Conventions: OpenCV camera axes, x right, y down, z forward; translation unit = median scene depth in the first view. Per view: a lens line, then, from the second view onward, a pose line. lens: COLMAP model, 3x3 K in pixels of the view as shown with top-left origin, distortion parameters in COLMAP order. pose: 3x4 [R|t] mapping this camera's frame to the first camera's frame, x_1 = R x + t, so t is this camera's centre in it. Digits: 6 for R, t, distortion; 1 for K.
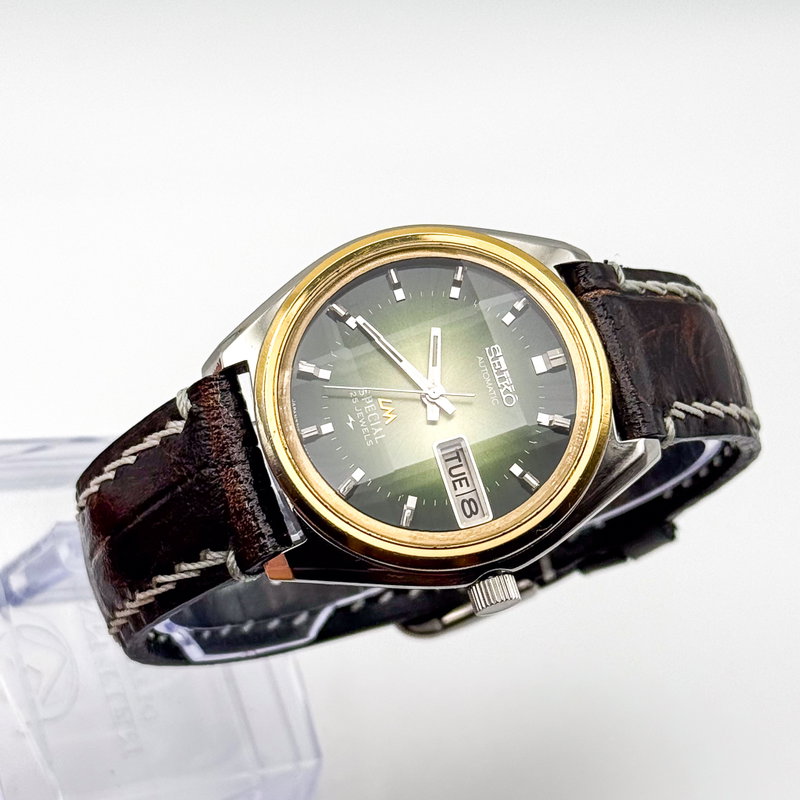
lens RADIAL K [[2445.2, 0, 417.4], [0, 2445.2, 399.8], [0, 0, 1]] dist [0.101078, 1.049336]
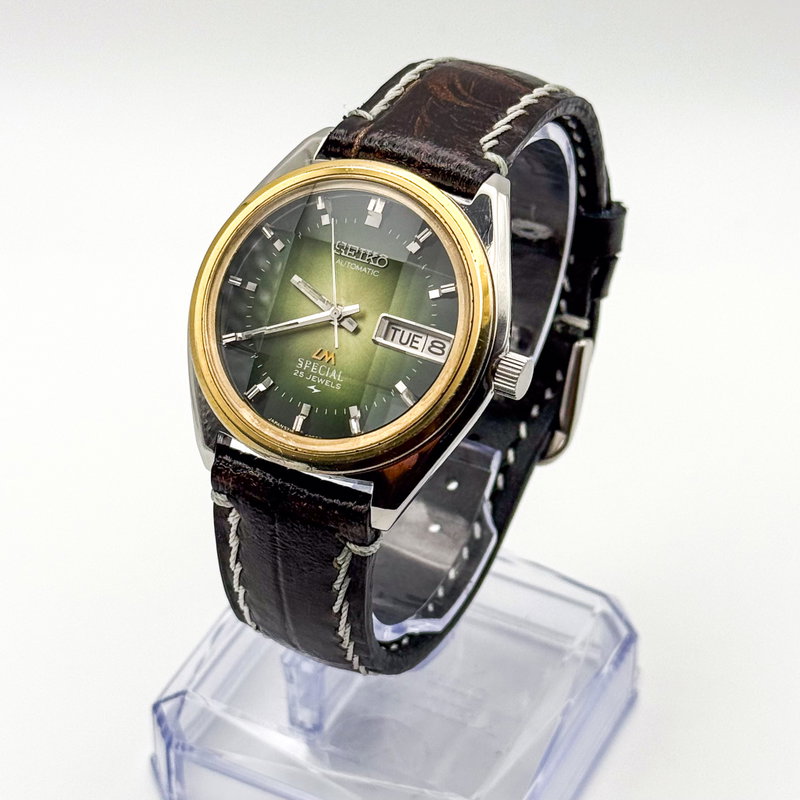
lens RADIAL K [[2445.2, 0, 417.4], [0, 2445.2, 399.8], [0, 0, 1]] dist [0.101078, 1.049336]
pose [[0.582992, -0.808081, -0.084414, 0.088675], [0.806695, 0.588084, -0.058311, 0.112663], [0.096763, -0.034102, 0.994723, -0.105601]]
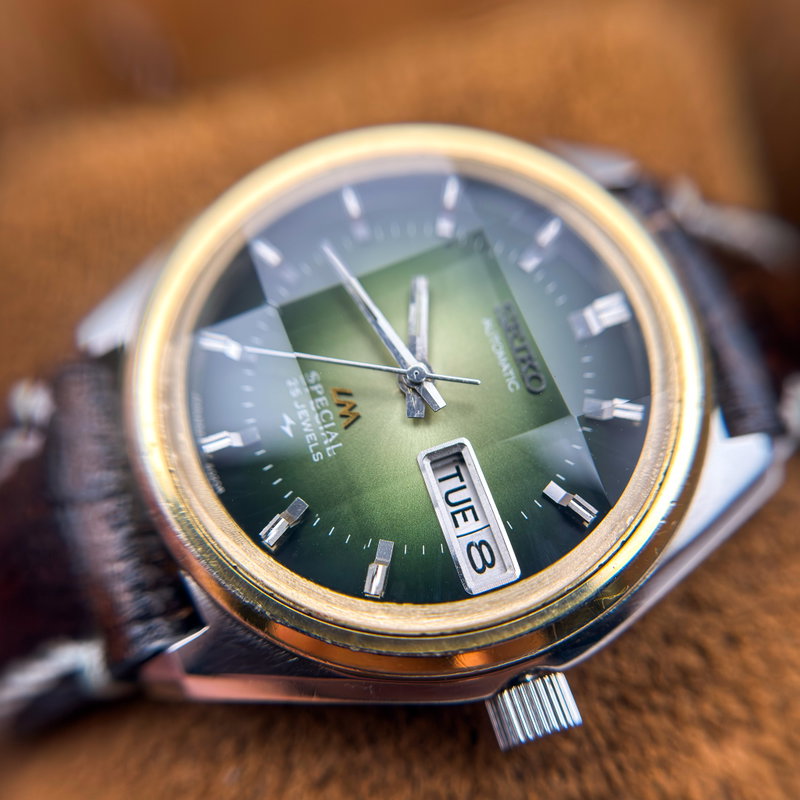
lens RADIAL K [[843.3, 0, 417.9], [0, 843.3, 414.1], [0, 0, 1]] dist [0.384882, -0.465496]
pose [[0.998810, -0.037291, -0.031433, 0.013308], [0.034927, 0.996745, -0.072659, 0.022966], [0.034040, 0.071474, 0.996861, 0.763091]]
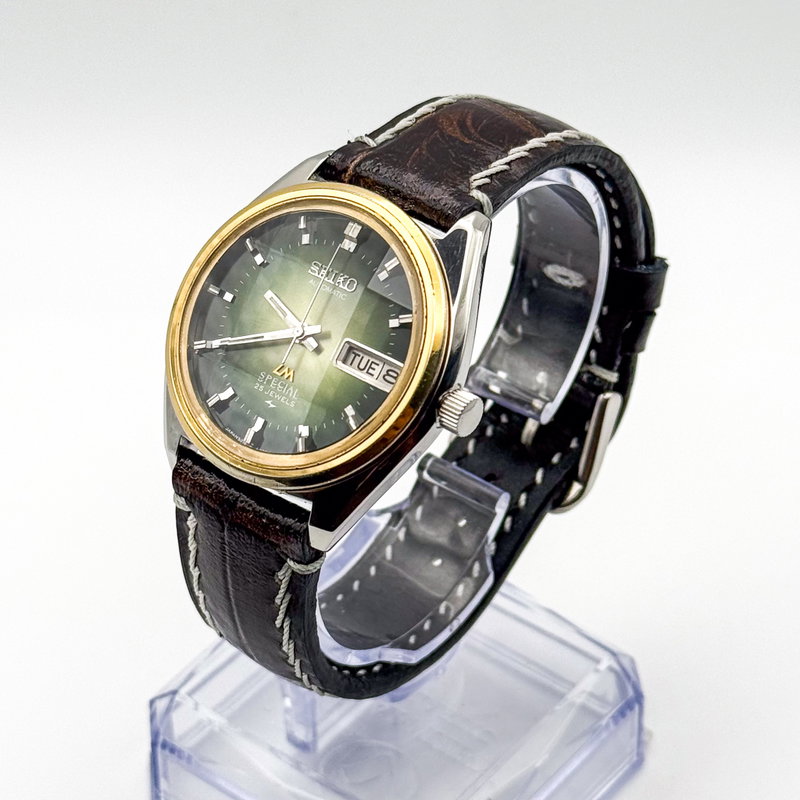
lens RADIAL K [[2445.2, 0, 417.4], [0, 2445.2, 399.8], [0, 0, 1]] dist [0.101078, 1.049336]
pose [[0.651049, -0.738528, -0.175246, 0.211866], [0.710639, 0.674192, -0.201141, 0.277420], [0.266698, 0.006416, 0.963759, -0.072039]]
